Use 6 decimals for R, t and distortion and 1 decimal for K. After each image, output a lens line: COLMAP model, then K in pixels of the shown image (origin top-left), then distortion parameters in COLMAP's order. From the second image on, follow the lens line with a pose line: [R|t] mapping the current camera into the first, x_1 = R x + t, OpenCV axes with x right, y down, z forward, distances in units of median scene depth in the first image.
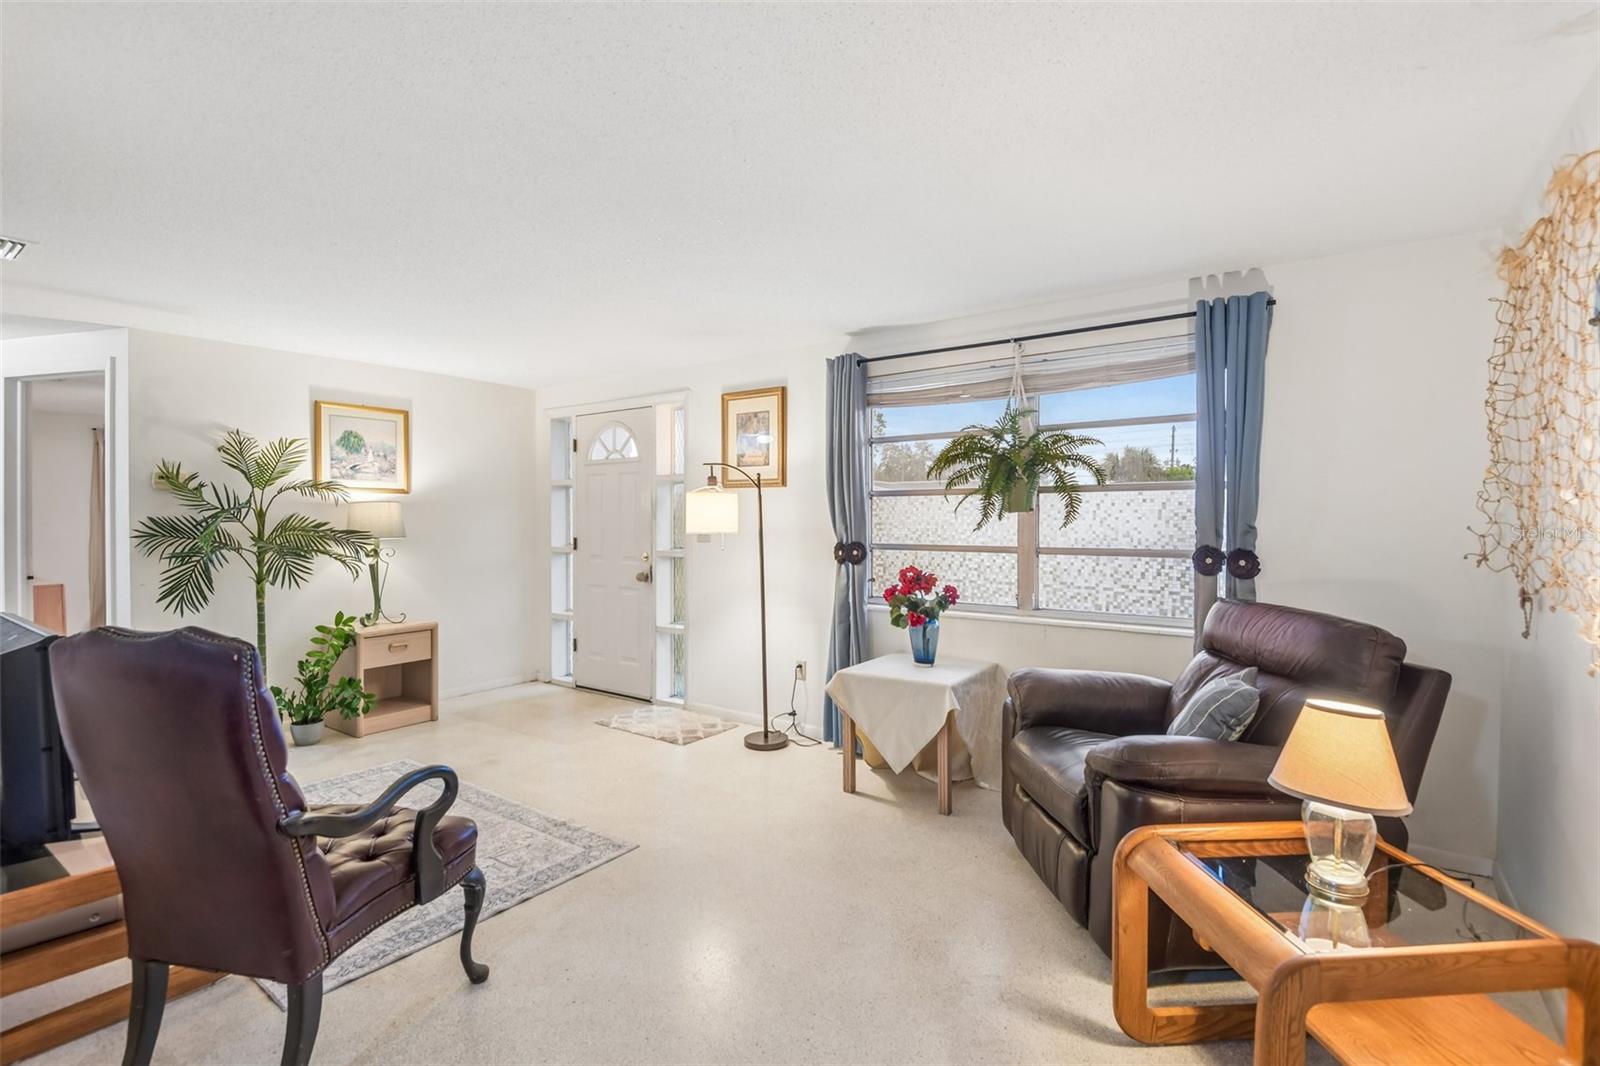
lens RADIAL K [[731.5, 0, 793.8], [0, 731.5, 533.4], [0, 0, 1]] dist [0.014338, -0.017791]
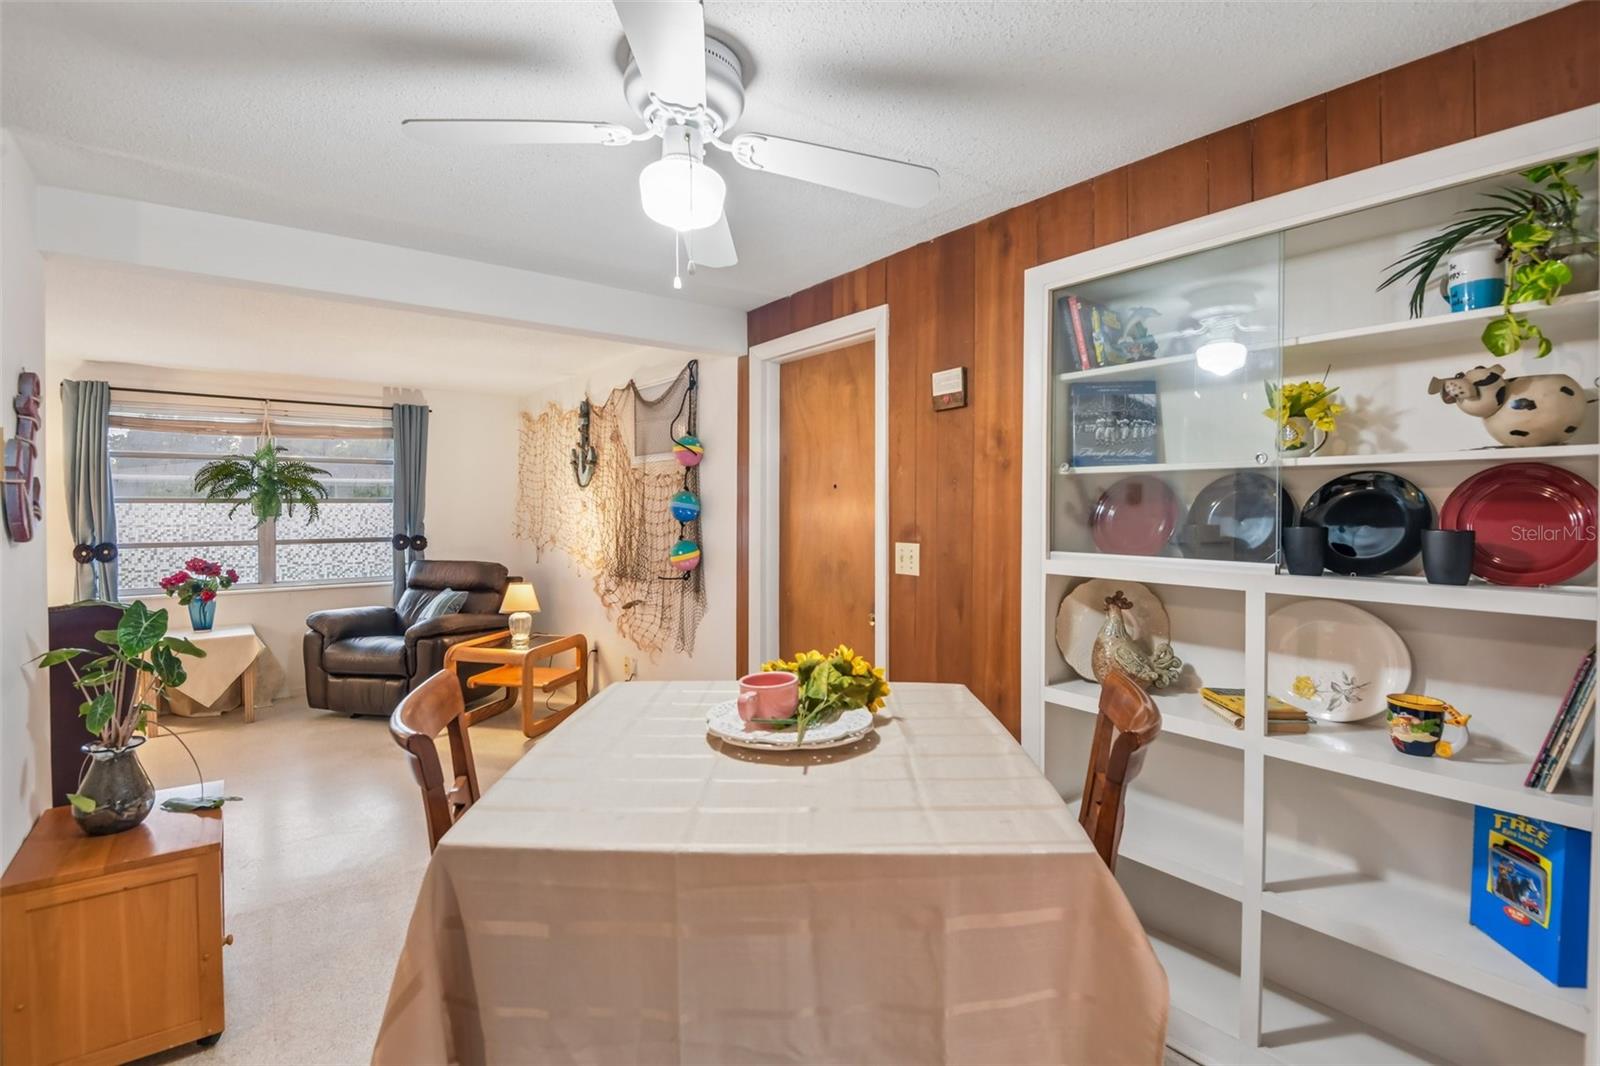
lens RADIAL K [[727.5, 0, 799.8], [0, 727.5, 516.3], [0, 0, 1]] dist [0.010247, -0.017724]
pose [[0.280844, -0.012348, 0.959674, -0.814193], [0.023727, 0.999701, 0.005920, -0.013255], [-0.959460, 0.021108, 0.281053, -0.435917]]
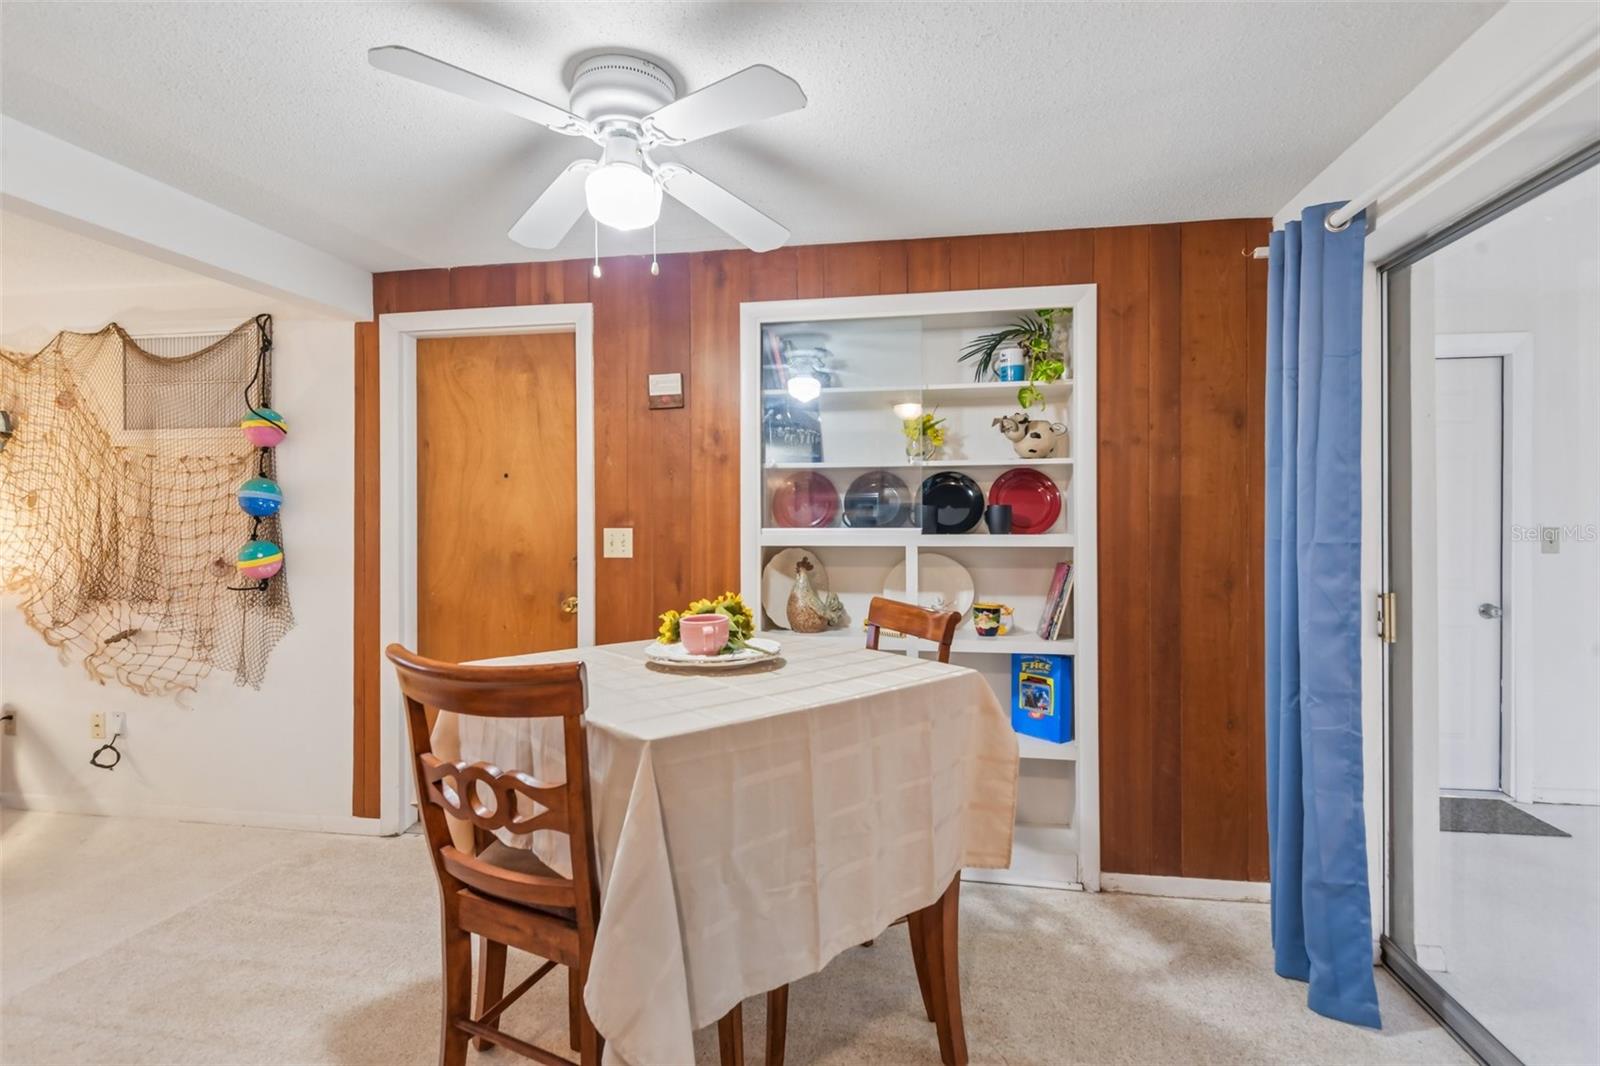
lens RADIAL K [[789.1, 0, 803.1], [0, 789.1, 526.6], [0, 0, 1]] dist [0.031167, -0.025768]
pose [[-0.443387, 0.000504, 0.896330, -0.944918], [0.026783, 0.999561, 0.012687, 0.014270], [-0.895930, 0.029632, -0.443206, -0.124138]]
